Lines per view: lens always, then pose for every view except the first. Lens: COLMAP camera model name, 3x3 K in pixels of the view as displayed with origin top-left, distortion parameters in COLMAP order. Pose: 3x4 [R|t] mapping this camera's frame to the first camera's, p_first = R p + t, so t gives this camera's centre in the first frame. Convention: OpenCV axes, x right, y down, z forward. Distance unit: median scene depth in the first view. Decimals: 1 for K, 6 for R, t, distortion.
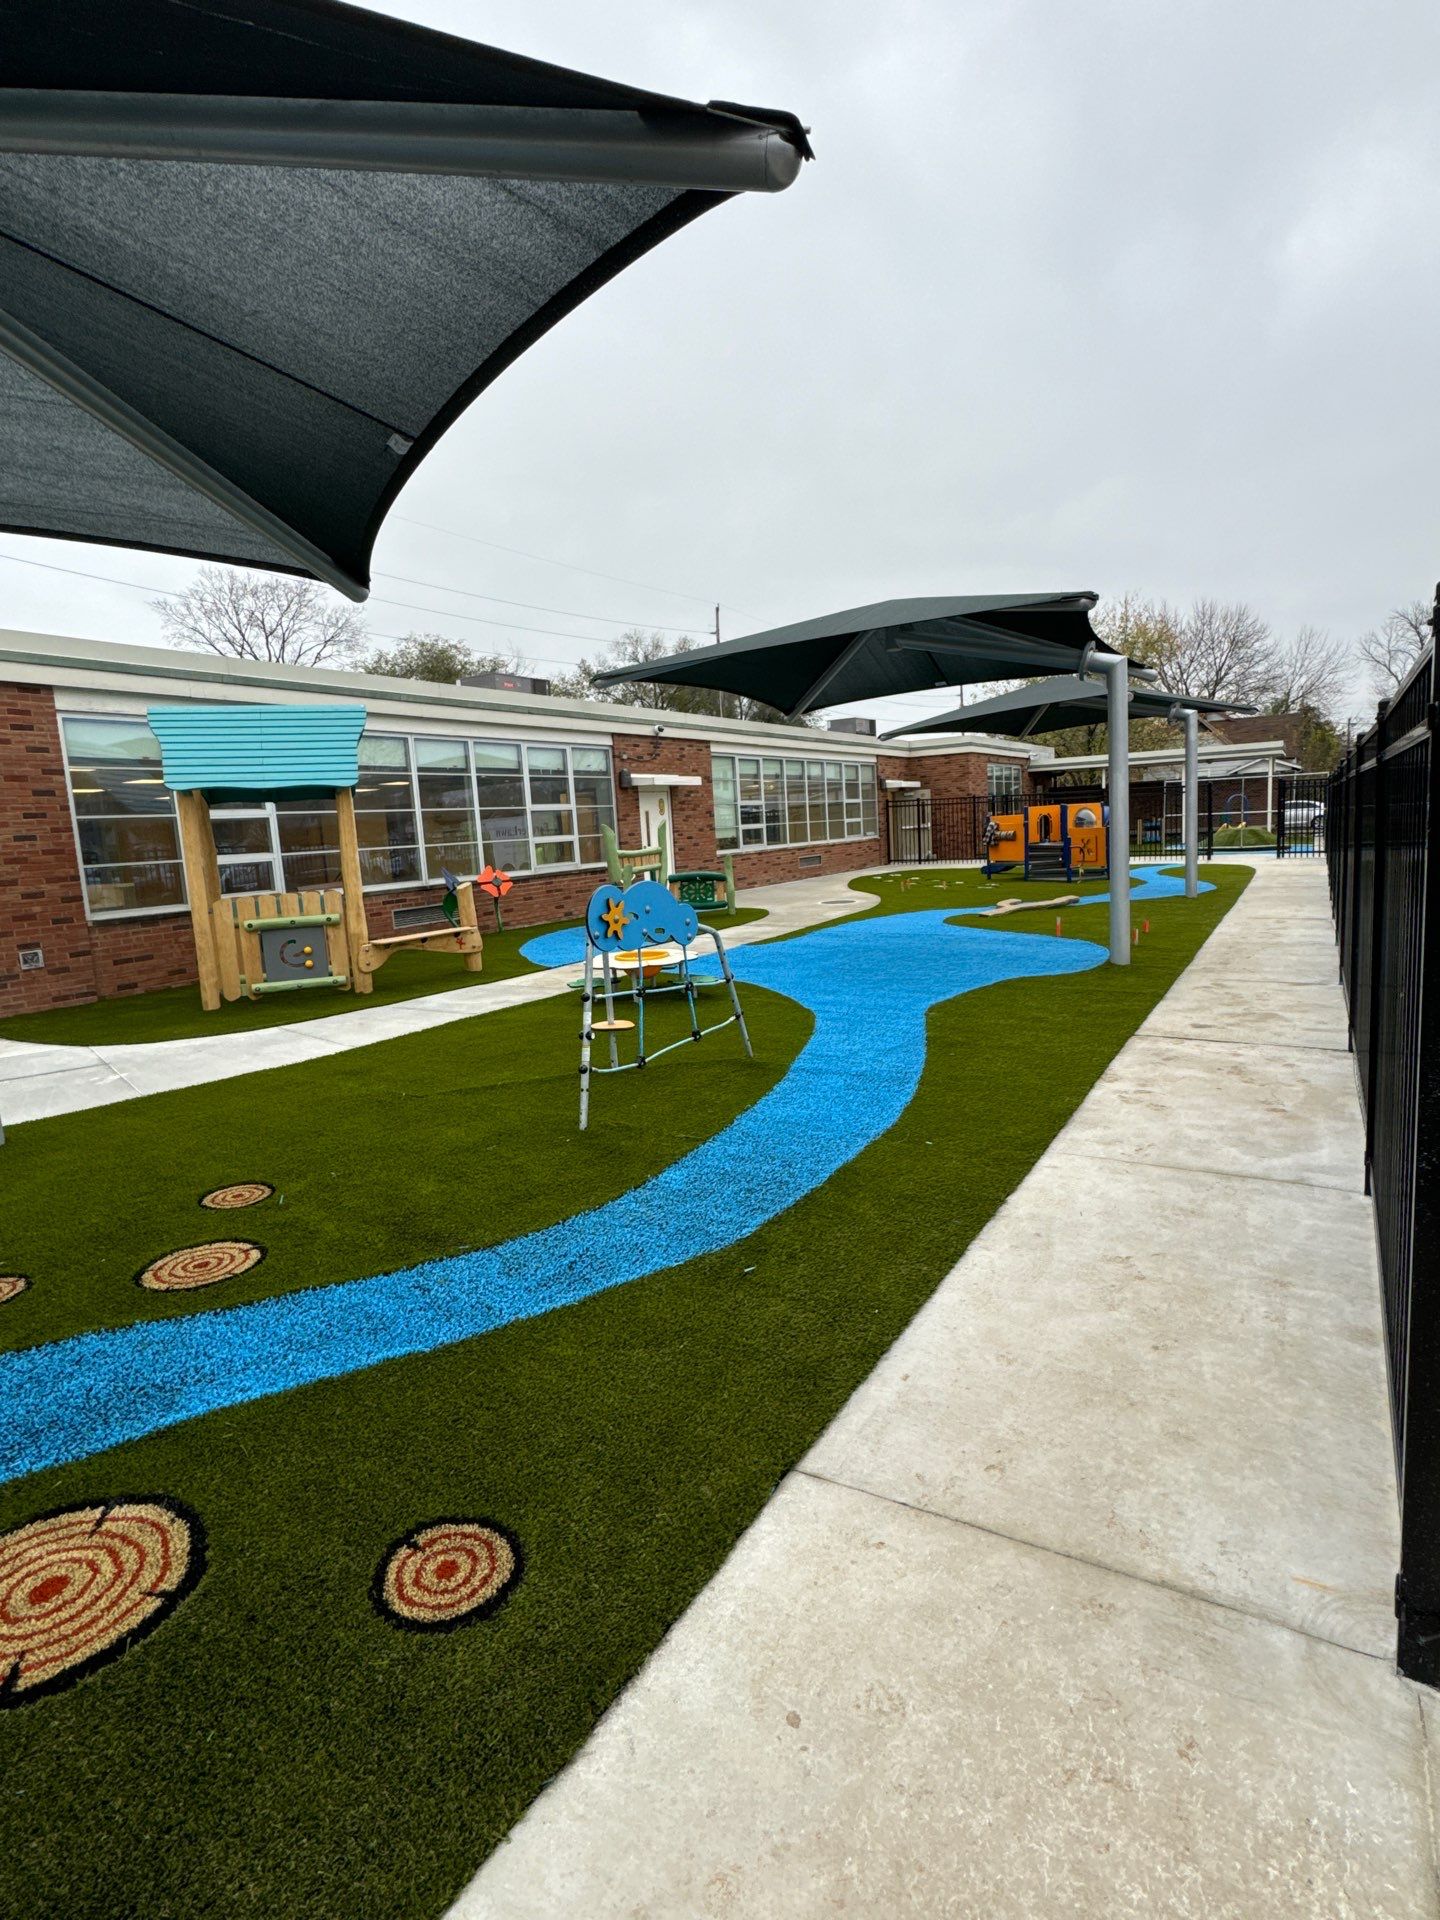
lens RADIAL K [[971.8, 0, 721.3], [0, 971.8, 959.2], [0, 0, 1]] dist [-0.002089, -0.000251]
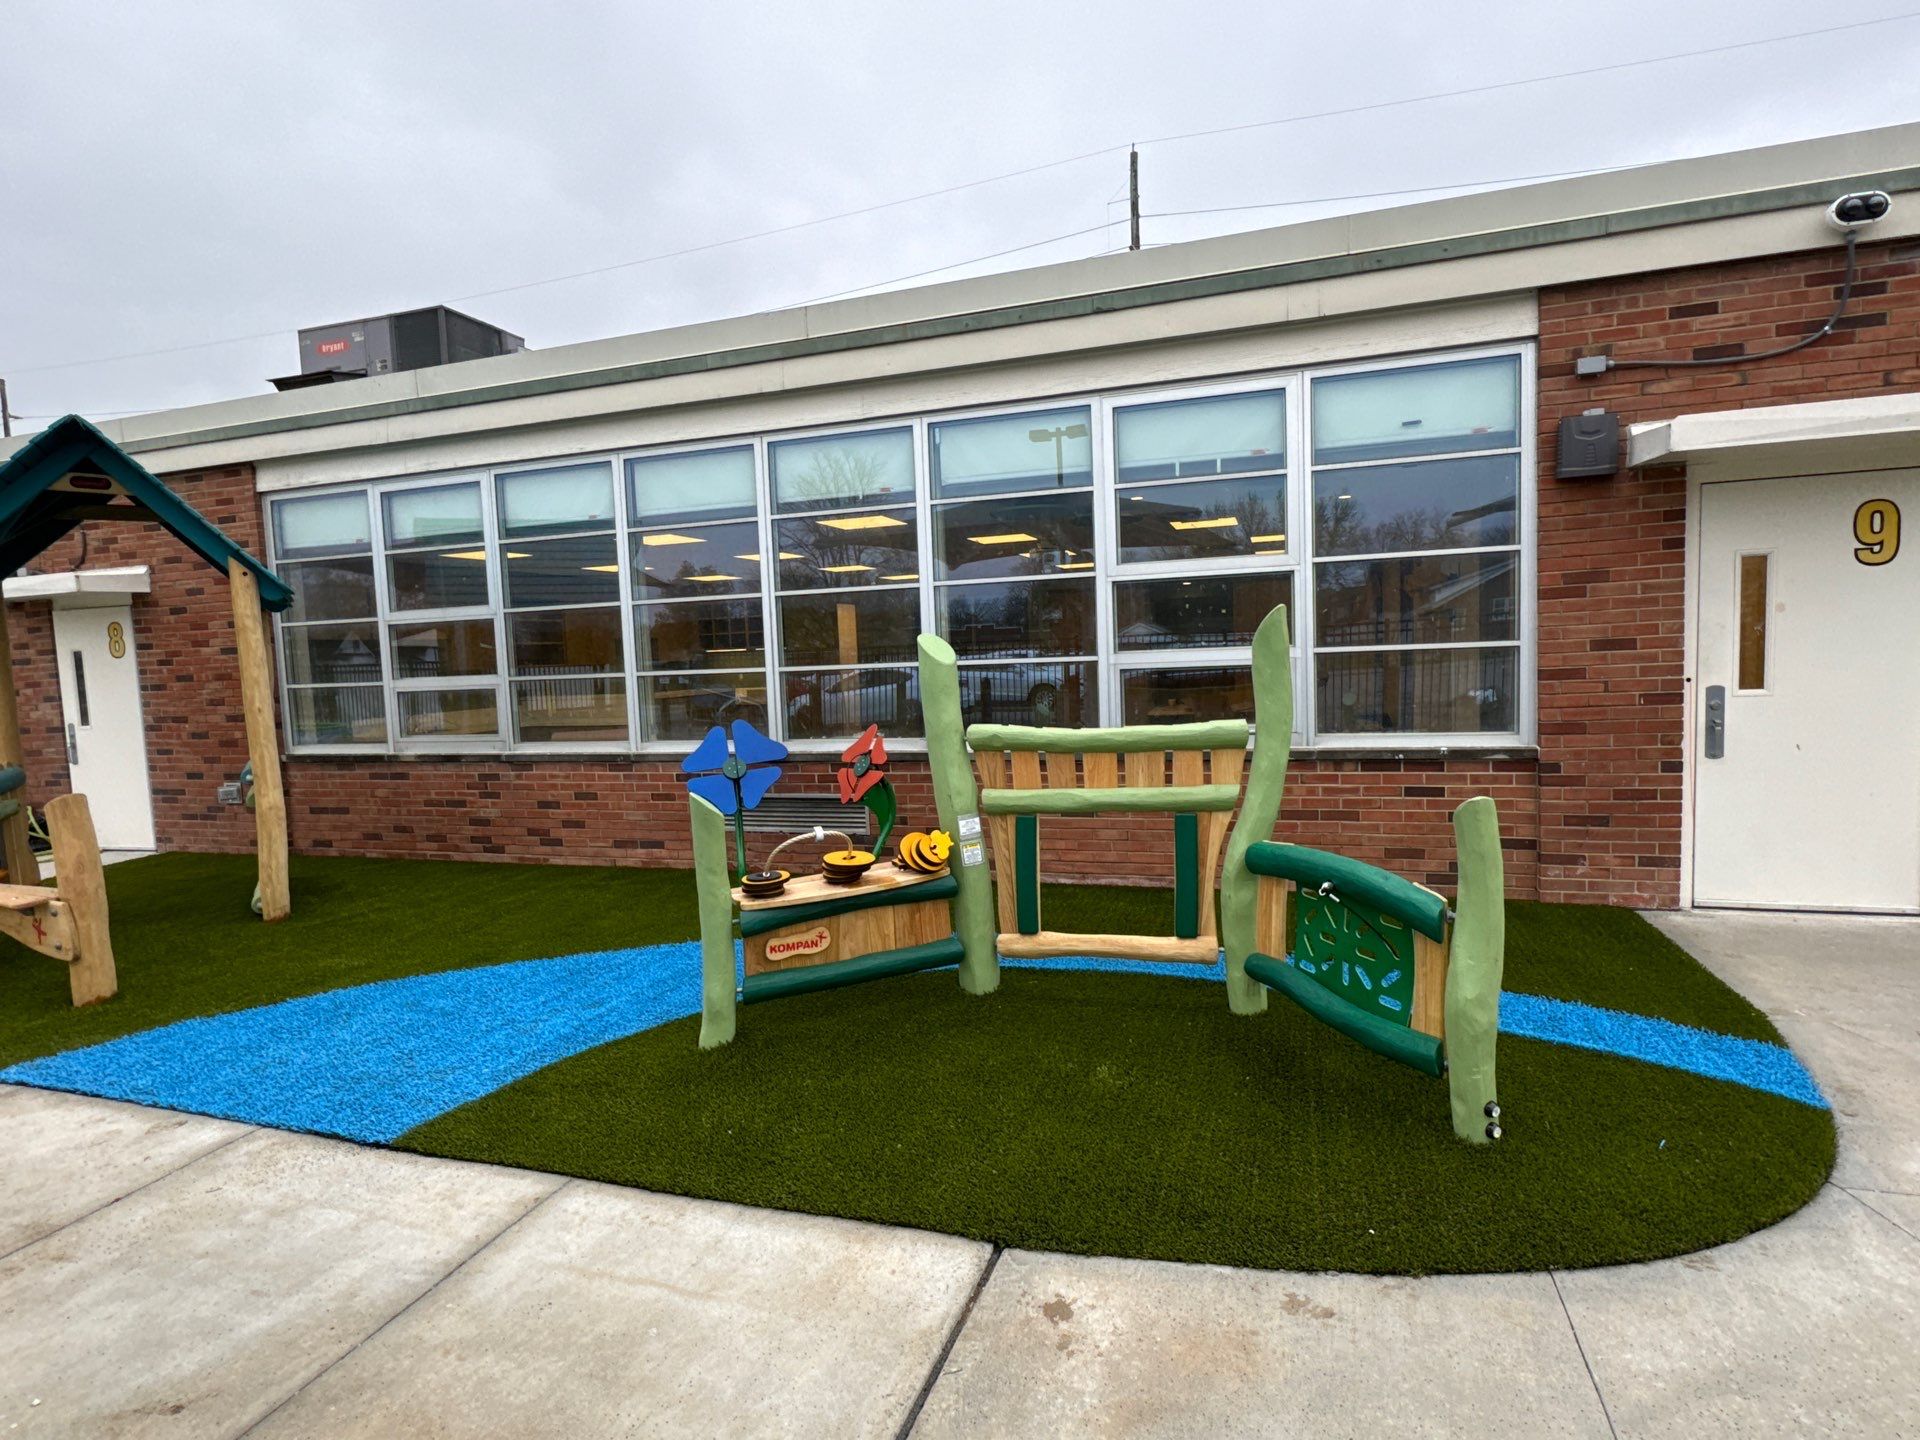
lens RADIAL K [[920.4, 0, 989.4], [0, 920.4, 710.5], [0, 0, 1]] dist [0.000645, -0.000208]
pose [[0.246783, 0.118455, -0.961804, 0.221512], [-0.104163, 0.989993, 0.095200, -0.215153], [0.963456, 0.076691, 0.256652, 1.412505]]
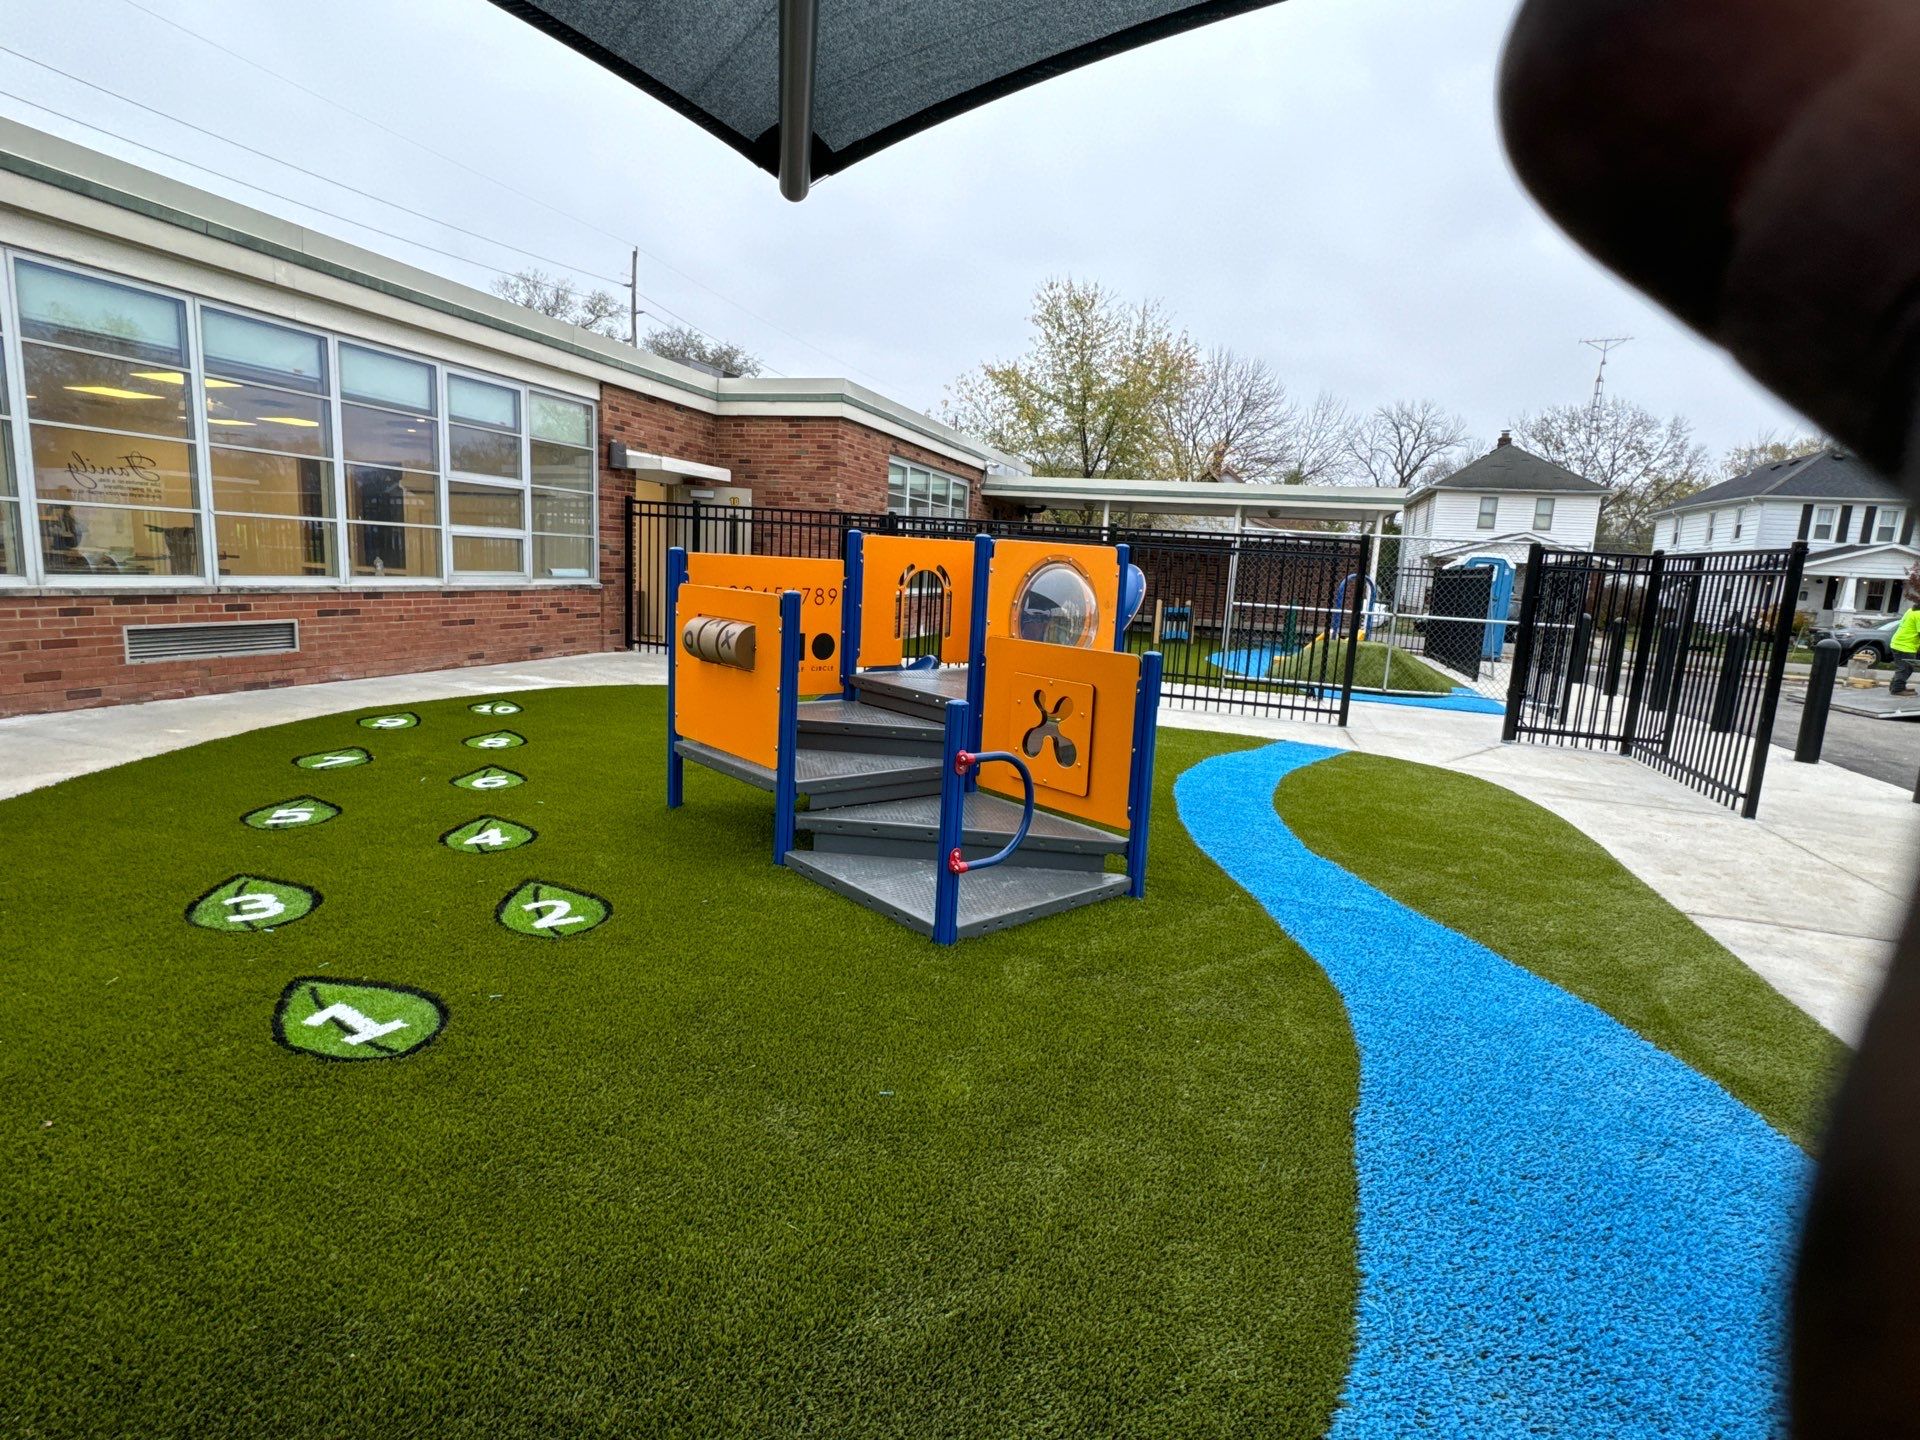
lens RADIAL K [[974.9, 0, 962.6], [0, 974.9, 726.2], [0, 0, 1]] dist [-0.003881, 0.000748]
pose [[0.964845, 0.069774, 0.253390, 0.617158], [-0.076808, 0.996884, 0.017958, -0.246218], [-0.251347, -0.036789, 0.967198, 1.624221]]
